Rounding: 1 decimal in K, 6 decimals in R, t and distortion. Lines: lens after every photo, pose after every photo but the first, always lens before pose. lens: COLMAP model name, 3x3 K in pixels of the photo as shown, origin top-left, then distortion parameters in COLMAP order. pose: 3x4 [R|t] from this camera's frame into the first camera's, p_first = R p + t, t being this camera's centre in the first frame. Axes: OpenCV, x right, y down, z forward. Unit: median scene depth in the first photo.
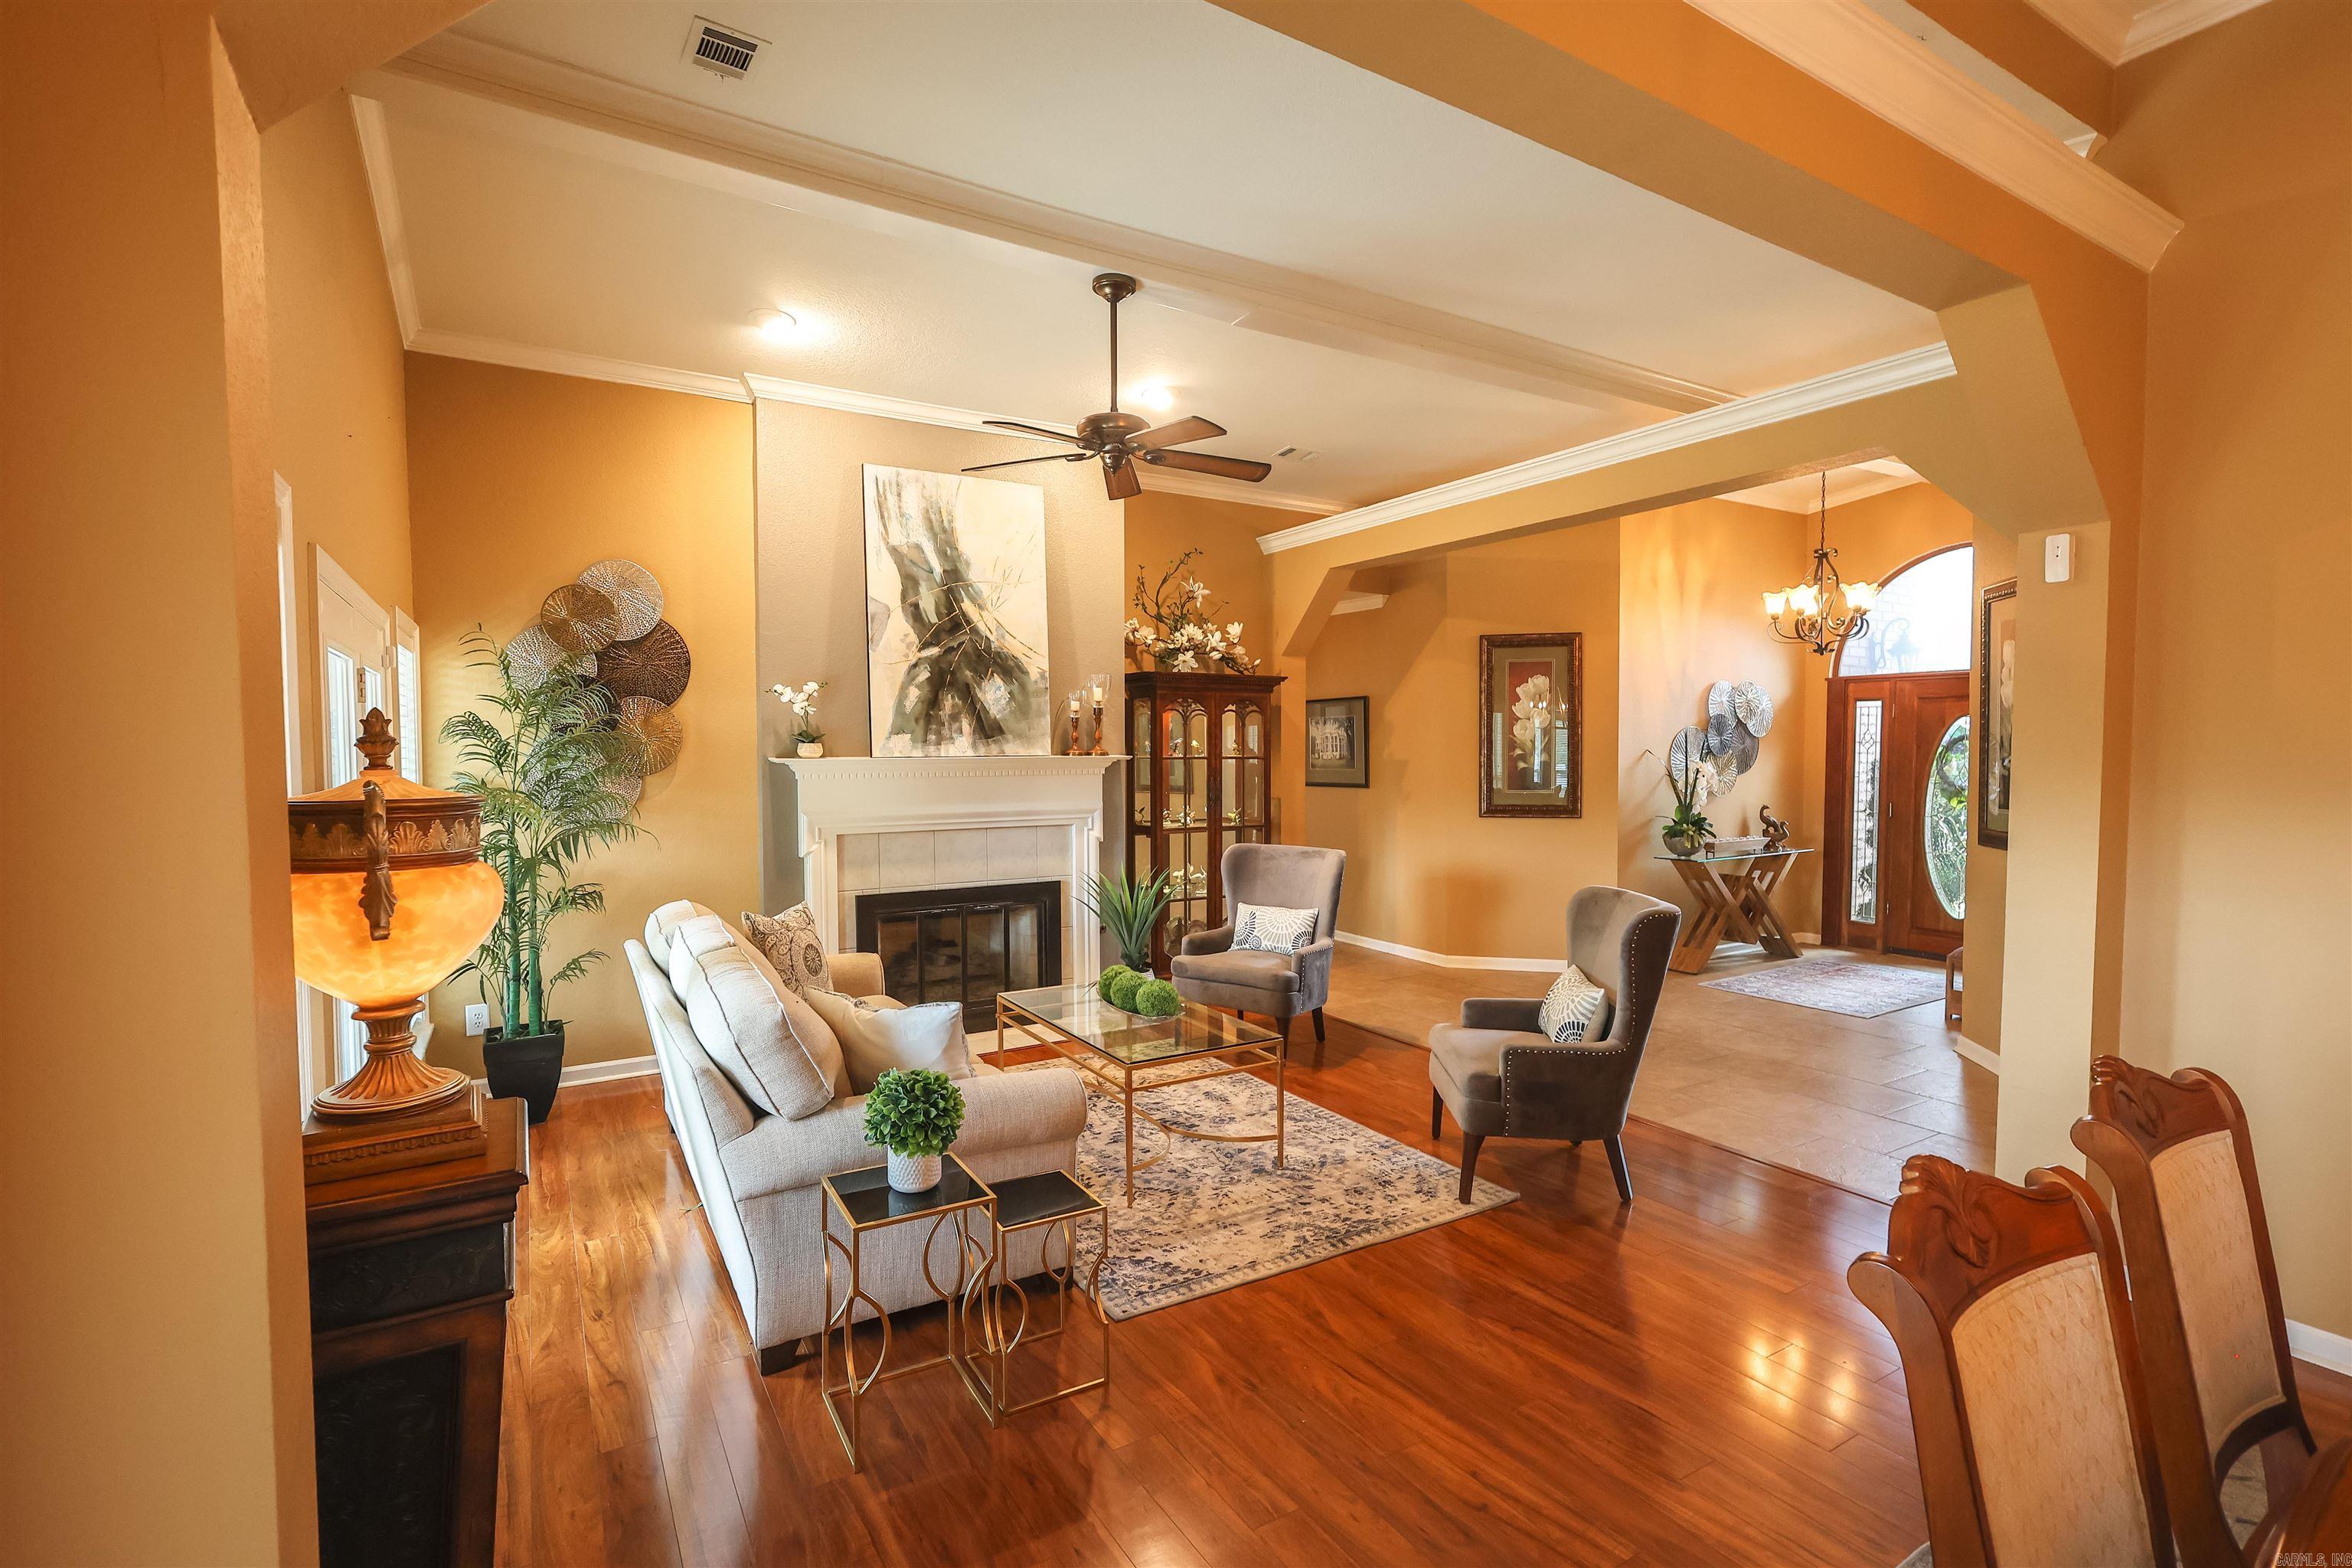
lens RADIAL K [[1093.6, 0, 1176.8], [0, 1093.6, 782.8], [0, 0, 1]] dist [0.001498, 0.000071]
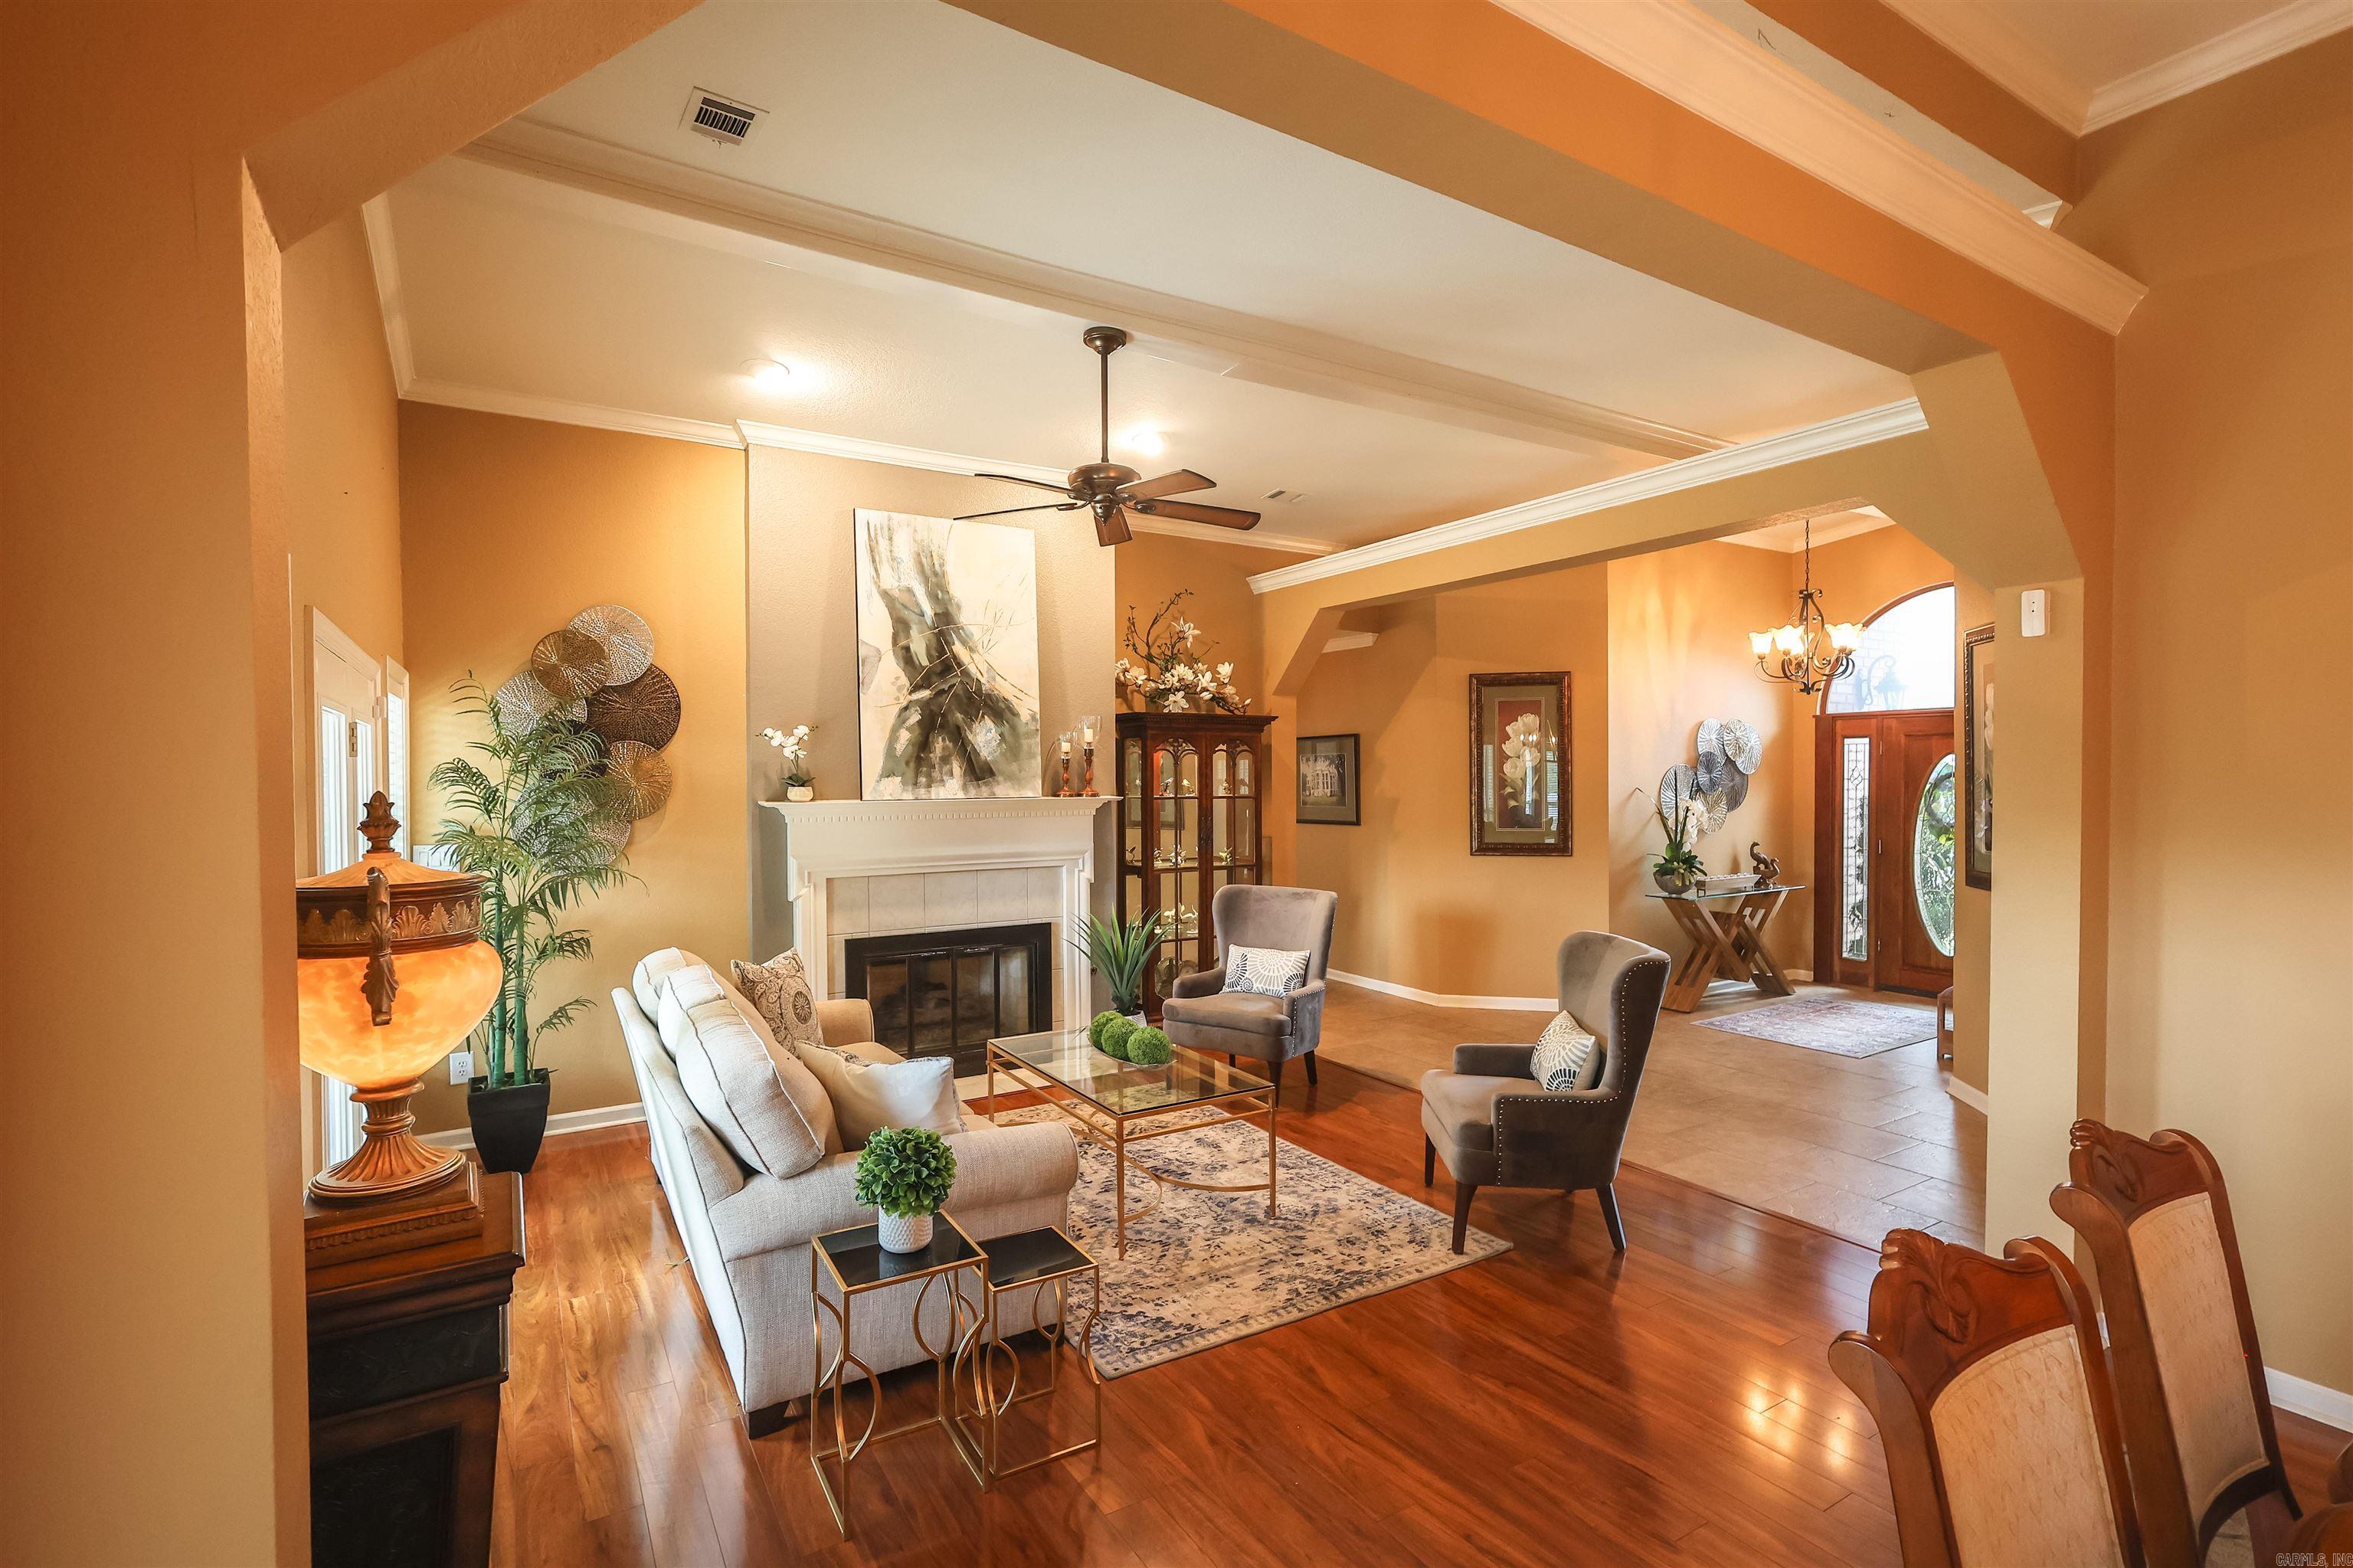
lens RADIAL K [[1101.2, 0, 1176.5], [0, 1101.2, 784.0], [0, 0, 1]] dist [0.001321, 0.000157]
pose [[0.999965, -0.001934, 0.008185, -0.000135], [0.002142, 0.999673, -0.025489, -0.013499], [-0.008133, 0.025505, 0.999642, -0.008010]]
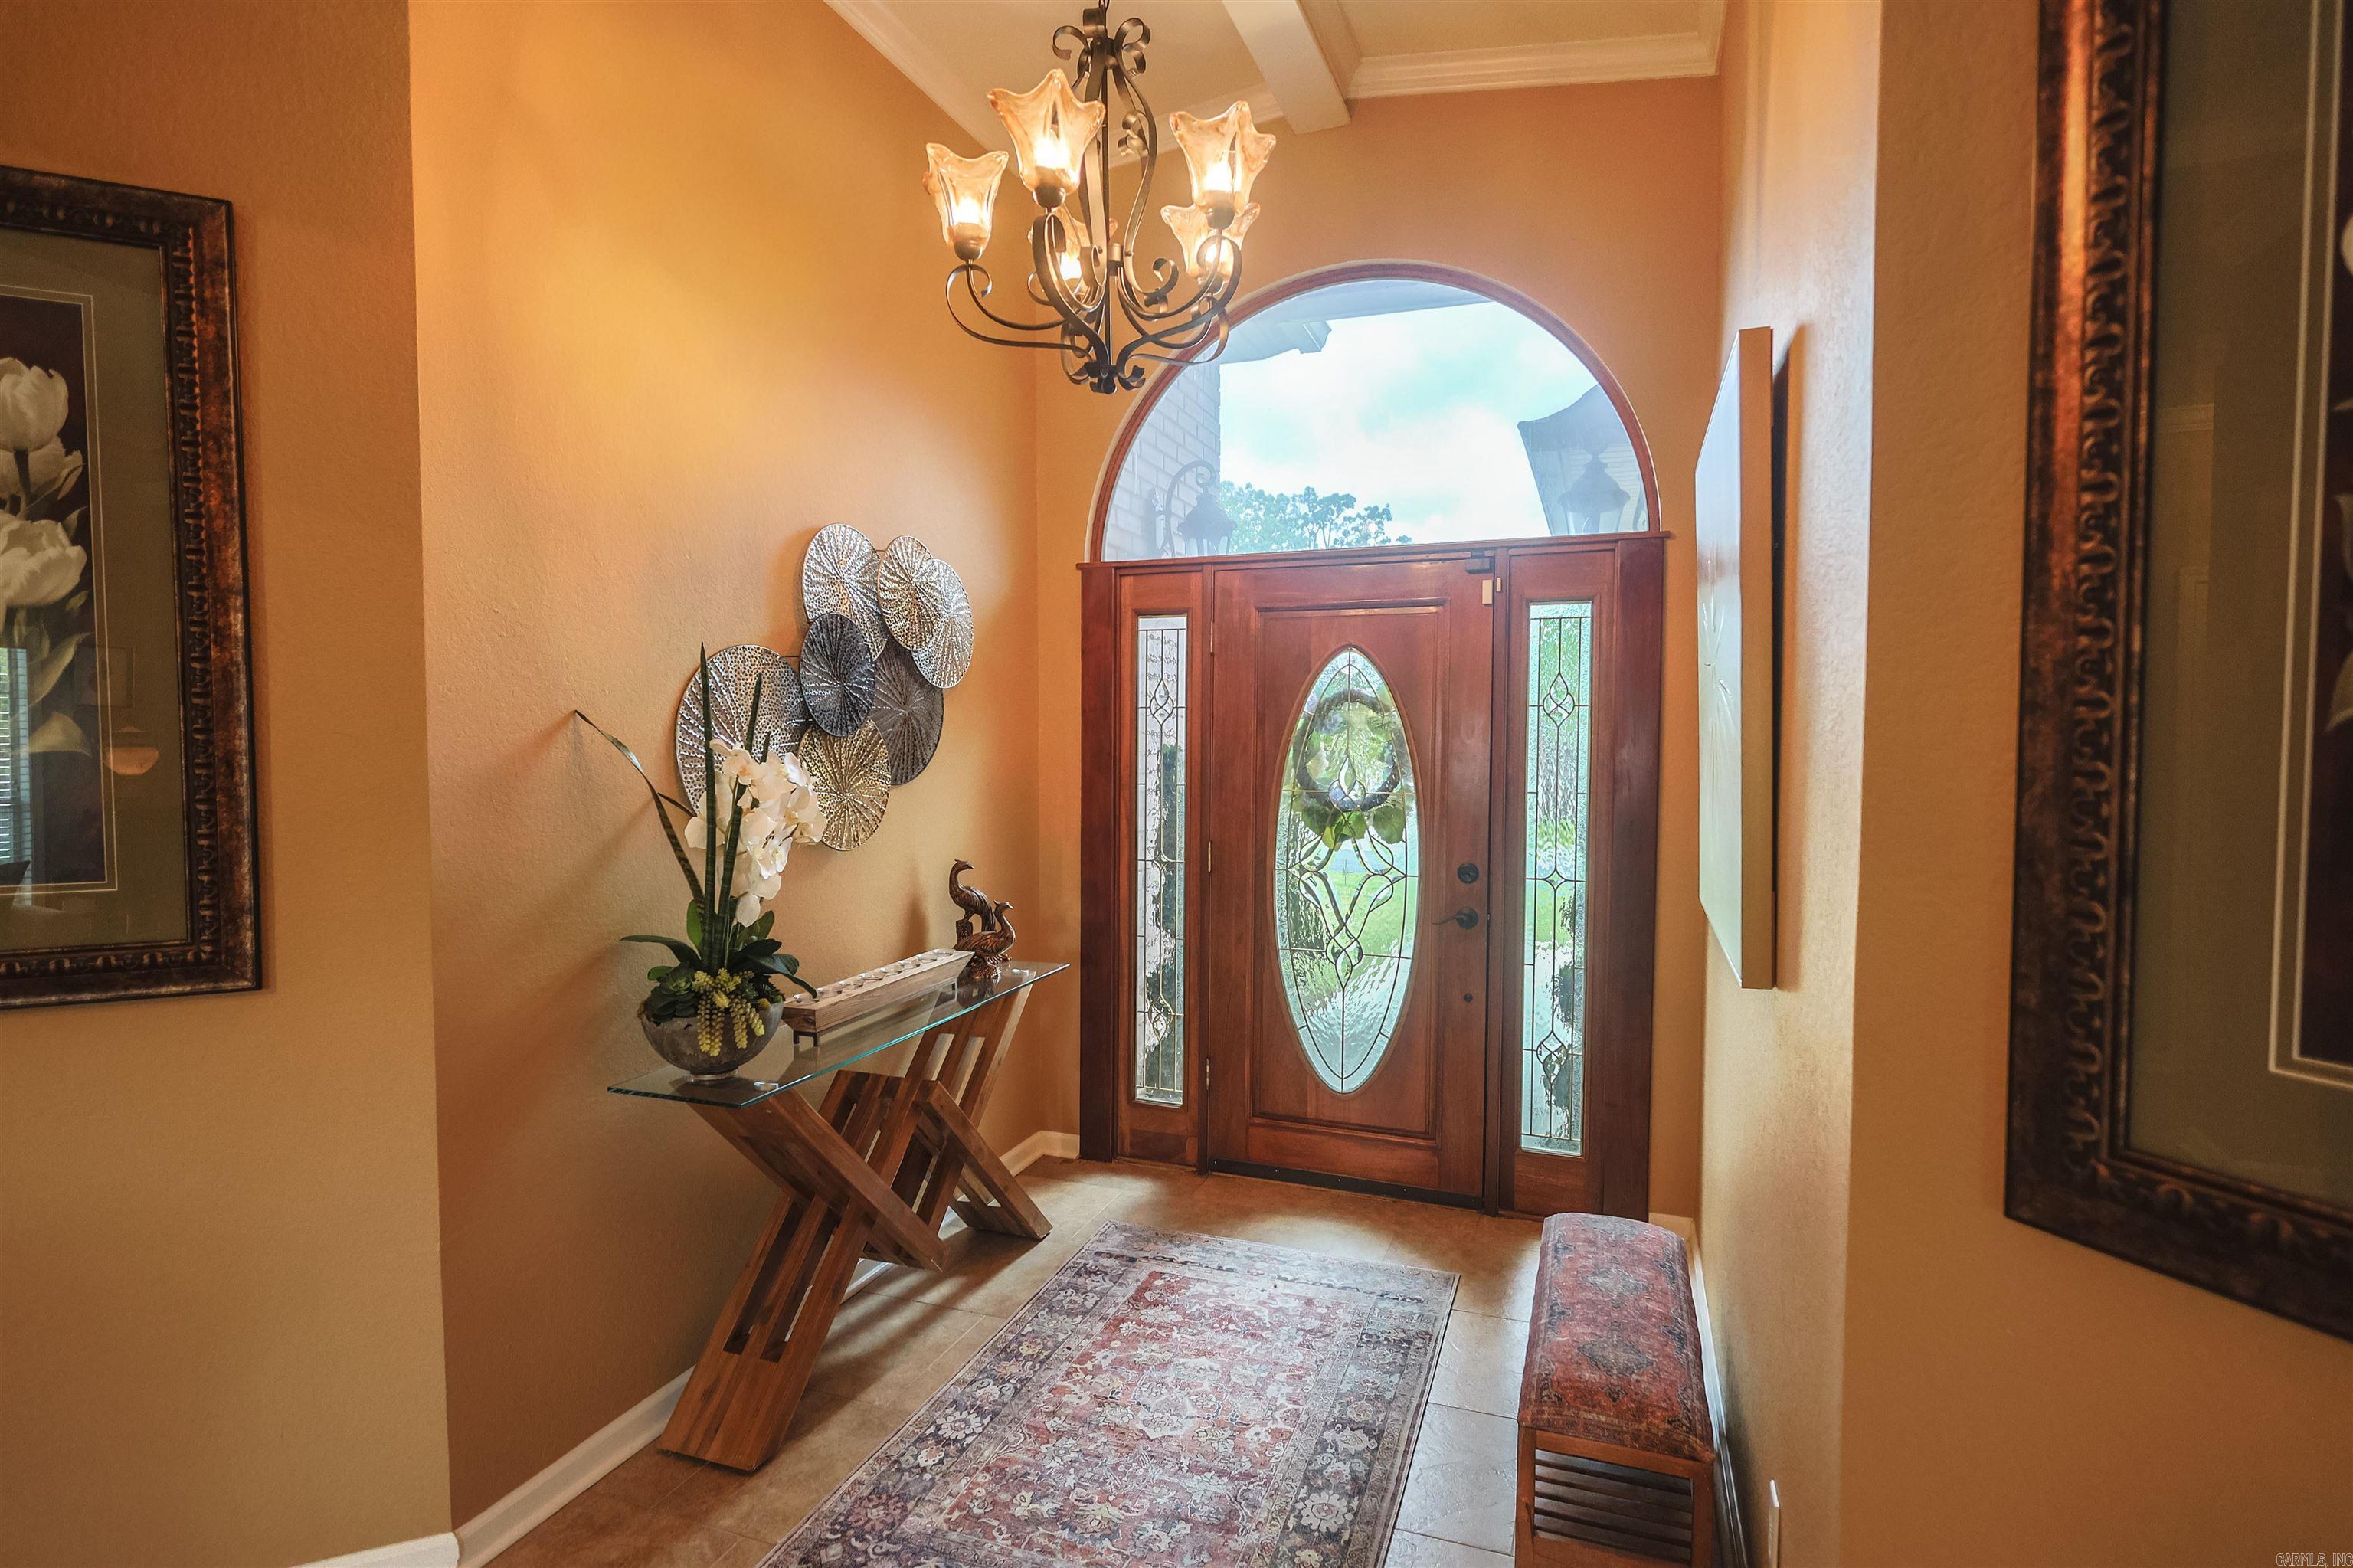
lens RADIAL K [[1155.6, 0, 1173.9], [0, 1155.6, 786.2], [0, 0, 1]] dist [0.000000, 0.000523]
pose [[0.789950, -0.023466, 0.612722, 0.566430], [0.017067, 0.999722, 0.016284, -0.020157], [-0.612933, -0.002406, 0.790131, 1.027741]]
